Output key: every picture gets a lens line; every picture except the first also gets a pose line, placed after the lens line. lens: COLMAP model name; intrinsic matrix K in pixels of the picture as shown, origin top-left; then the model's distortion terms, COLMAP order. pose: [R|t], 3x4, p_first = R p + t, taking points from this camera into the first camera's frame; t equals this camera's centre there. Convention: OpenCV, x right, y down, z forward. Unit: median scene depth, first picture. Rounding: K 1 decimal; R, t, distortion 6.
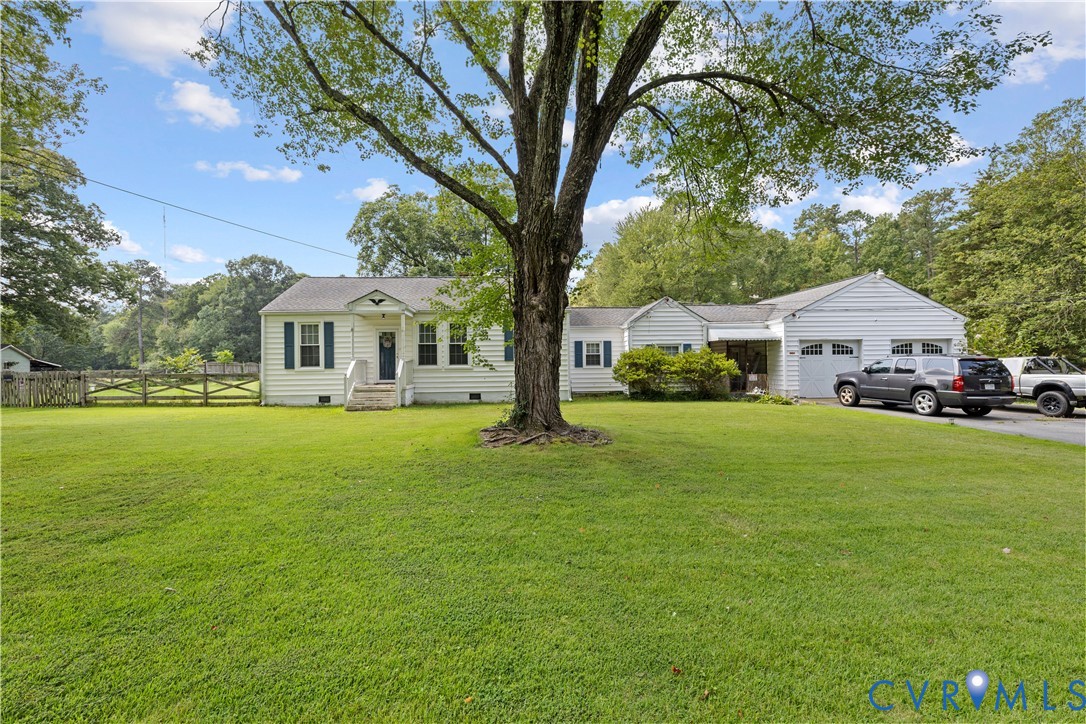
lens RADIAL K [[453.9, 0, 541.0], [0, 453.9, 366.4], [0, 0, 1]] dist [0.002196, 0.000748]
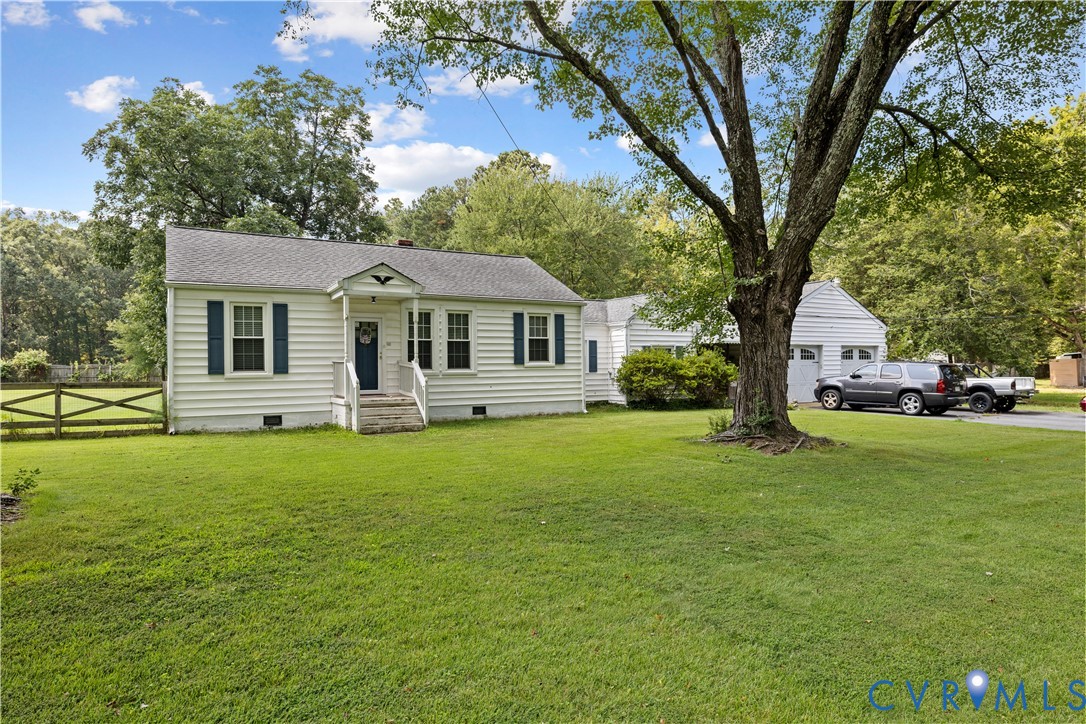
lens RADIAL K [[651.5, 0, 535.1], [0, 651.5, 359.2], [0, 0, 1]] dist [-0.006664, 0.008073]
pose [[0.896114, 0.009473, 0.443723, -0.557974], [0.000375, 0.999756, -0.022102, 0.004320], [-0.443824, 0.019972, 0.895891, -0.015105]]
